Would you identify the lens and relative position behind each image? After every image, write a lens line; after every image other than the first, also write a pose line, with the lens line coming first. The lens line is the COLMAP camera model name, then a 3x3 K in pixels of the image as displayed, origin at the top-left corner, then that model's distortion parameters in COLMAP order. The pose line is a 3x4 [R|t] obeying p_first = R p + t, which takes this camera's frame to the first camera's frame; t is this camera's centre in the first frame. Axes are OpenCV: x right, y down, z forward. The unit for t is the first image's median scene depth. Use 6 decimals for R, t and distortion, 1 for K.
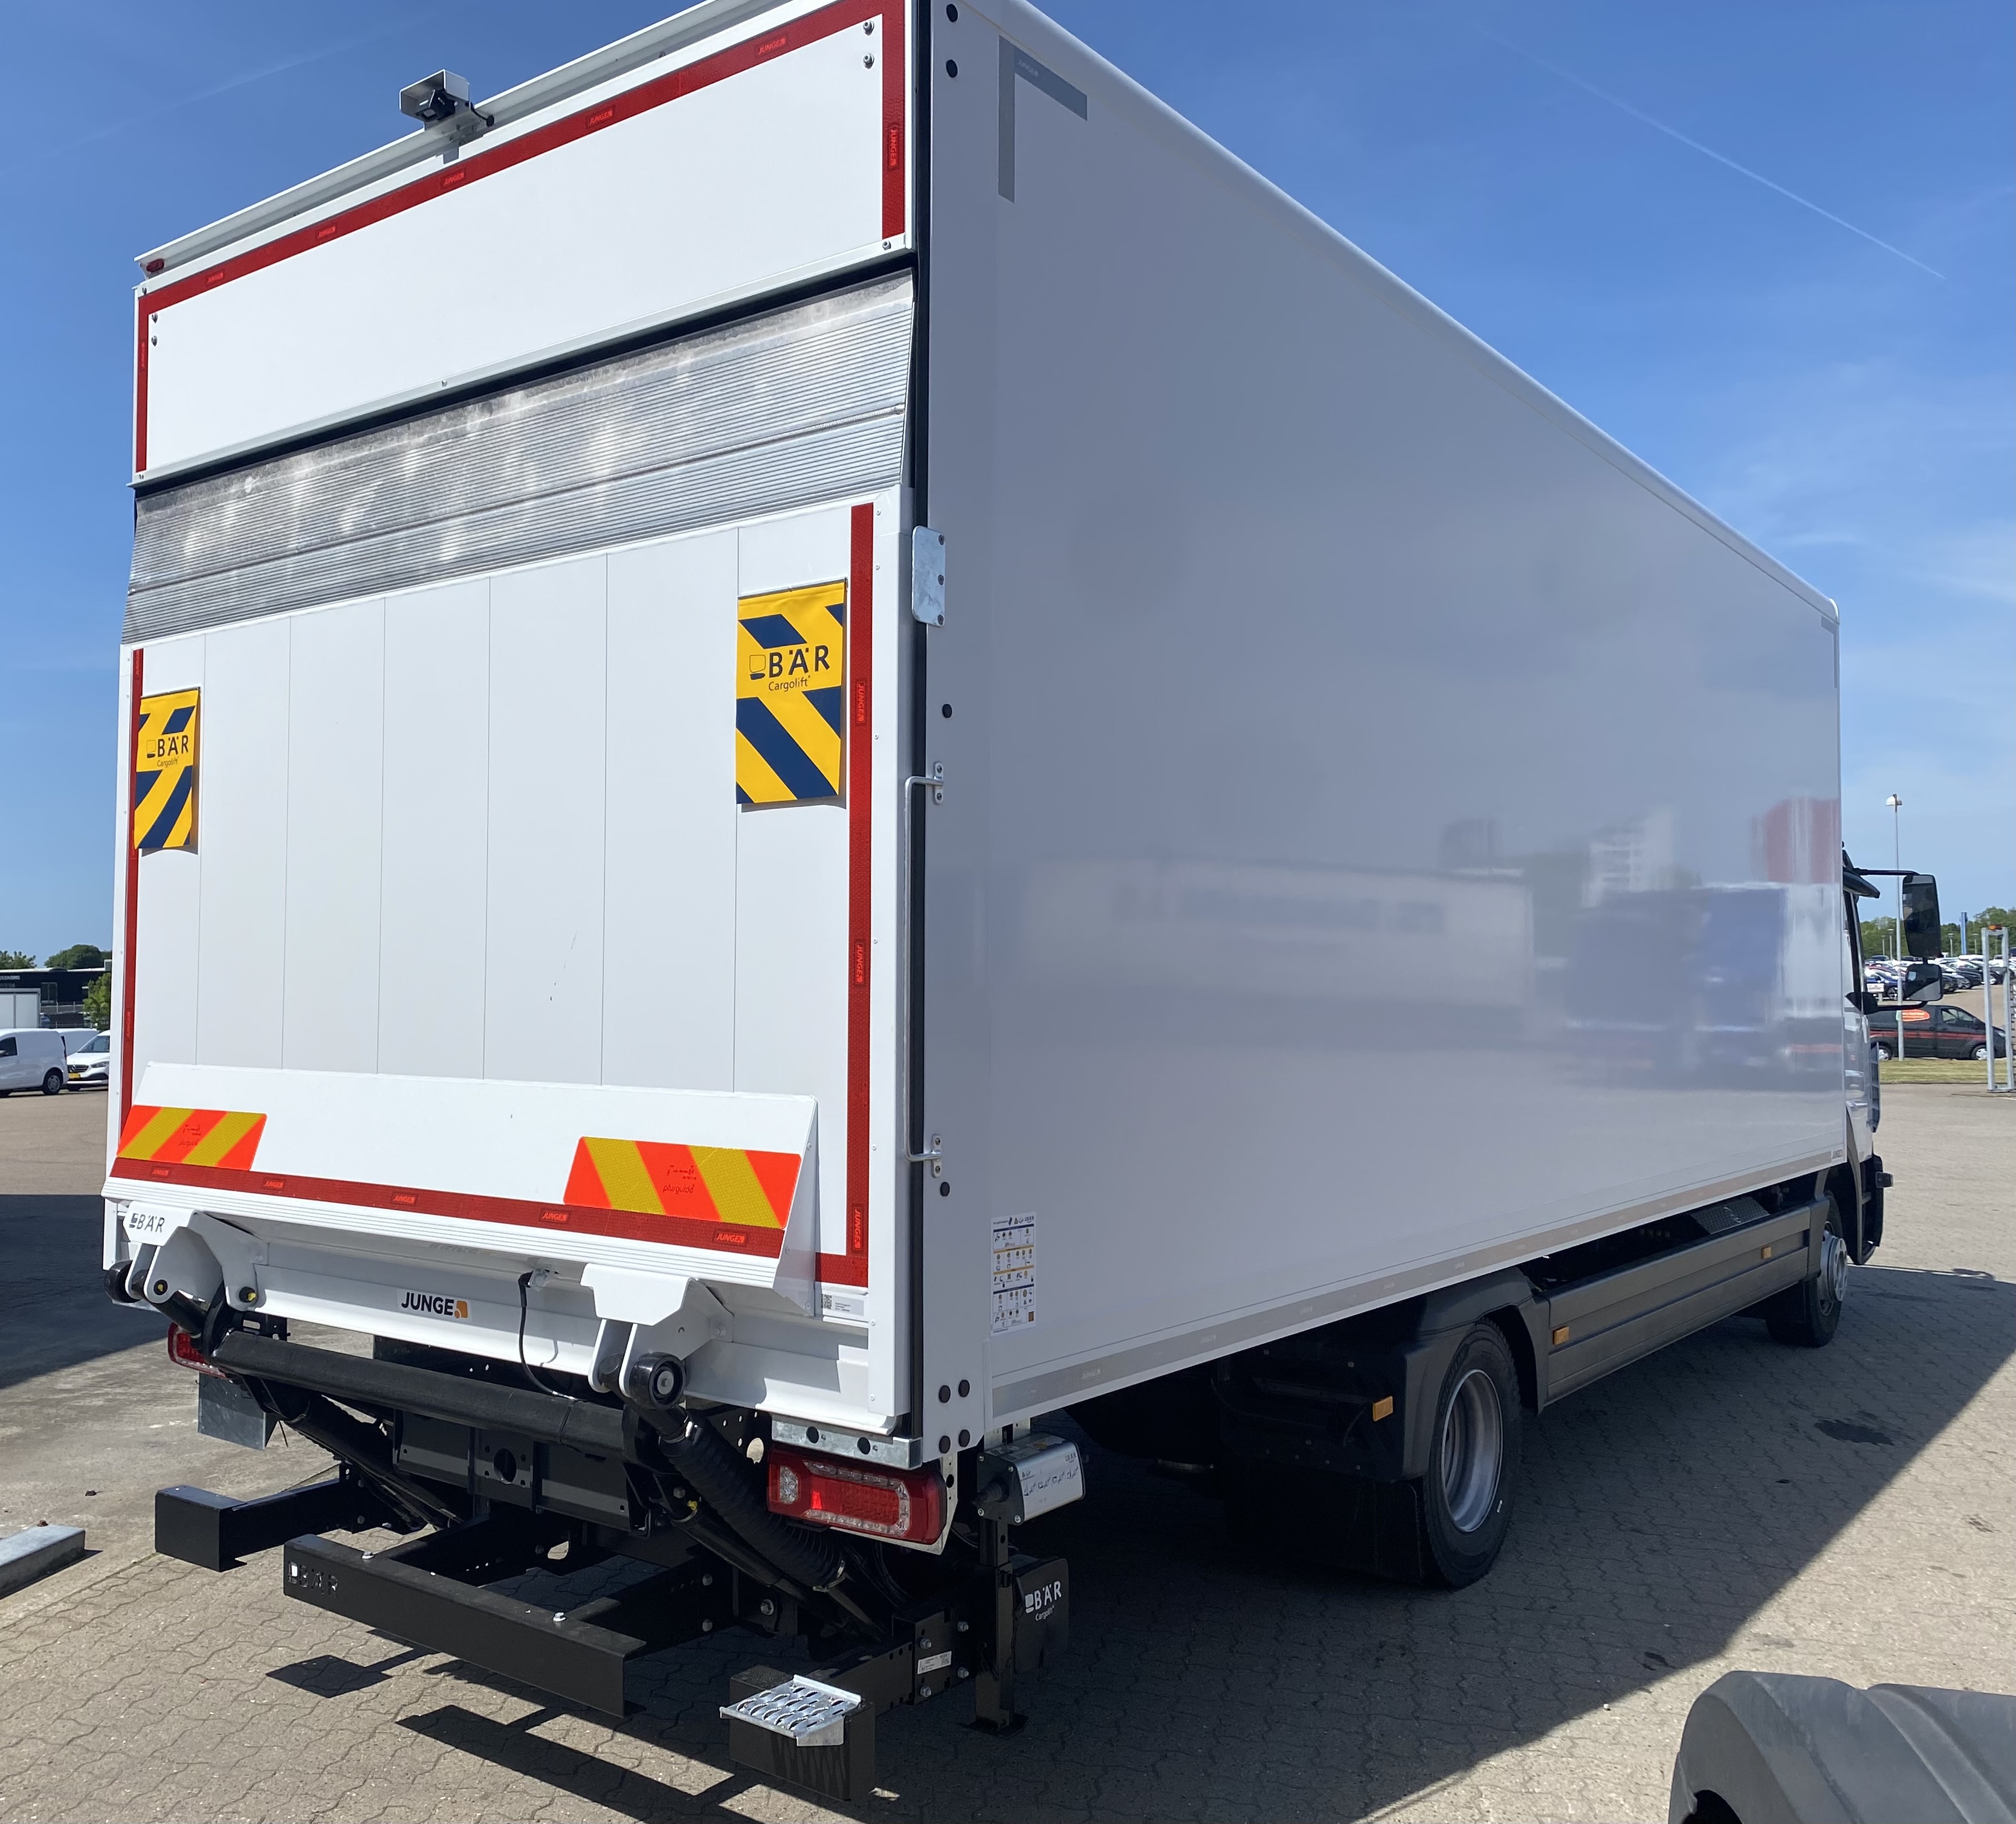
lens RADIAL K [[1830.3, 0, 1008.0], [0, 1830.3, 912.0], [0, 0, 1]] dist [0.004574, 0.007141]
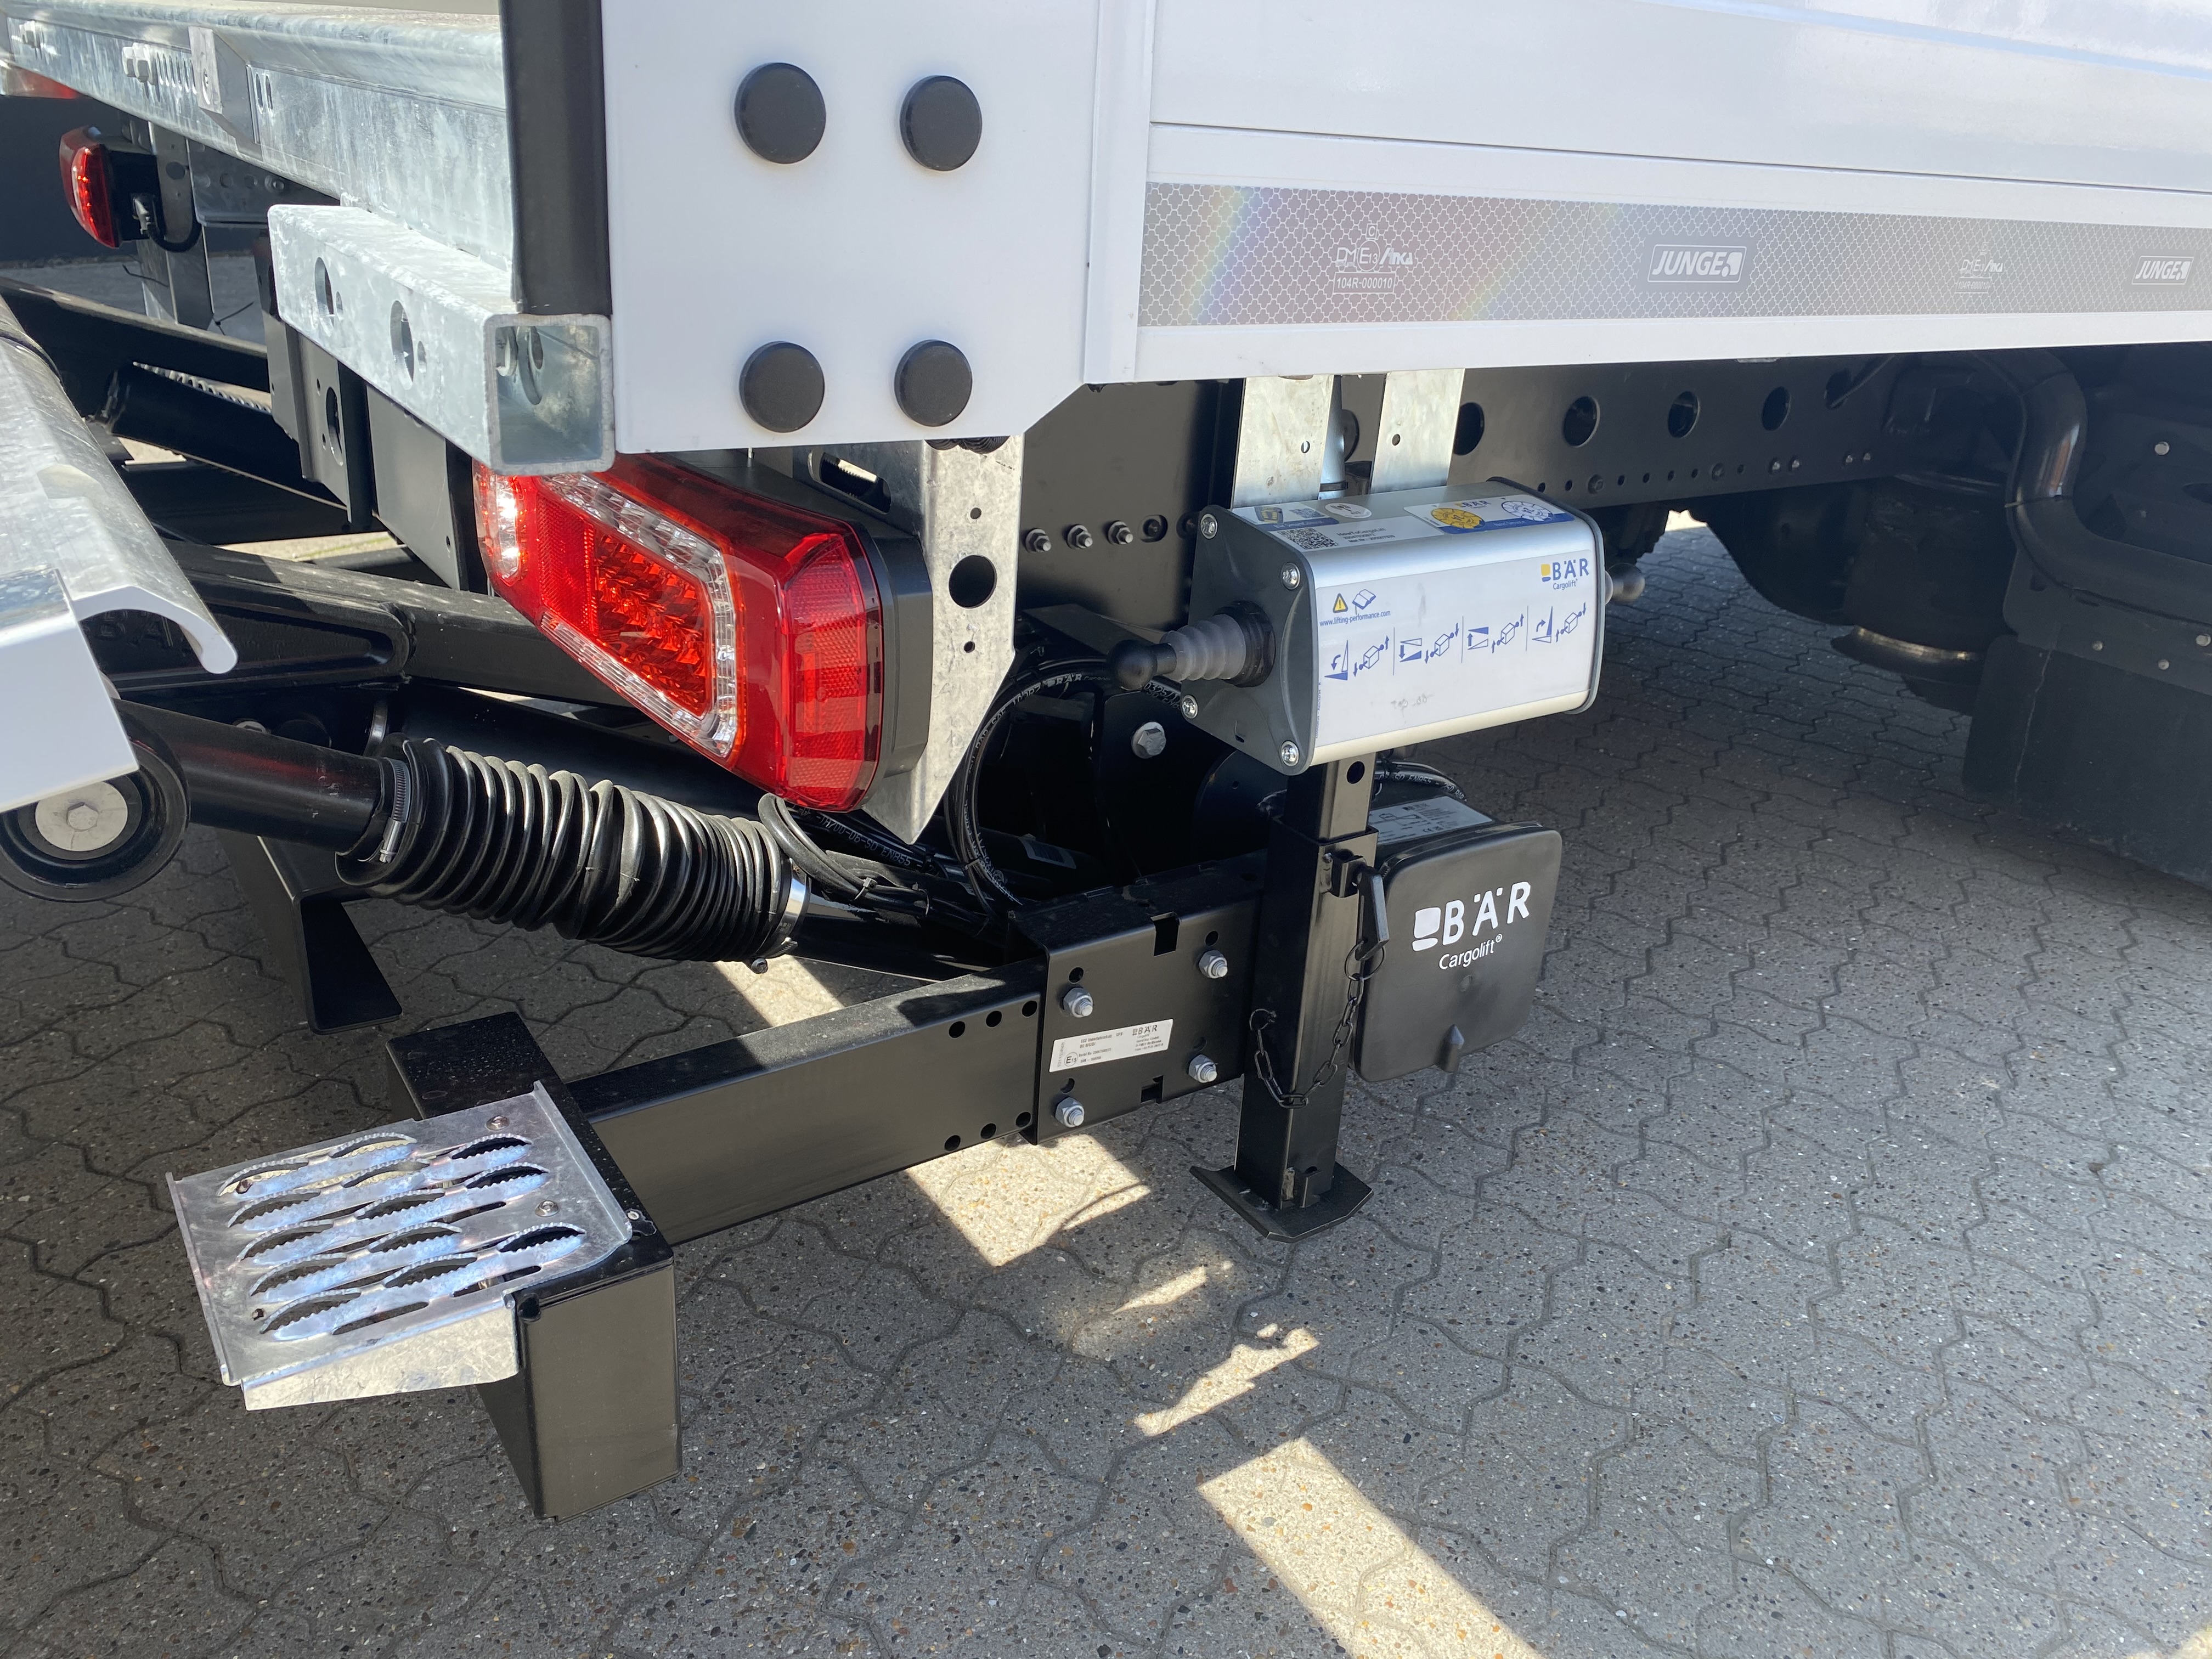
lens RADIAL K [[1653.7, 0, 1106.0], [0, 1653.7, 829.5], [0, 0, 1]] dist [-0.001079, 0.008044]
pose [[0.932524, 0.195509, -0.303605, 0.051621], [-0.042515, 0.894351, 0.445340, 0.214083], [0.358598, -0.402383, 0.842316, 0.714493]]
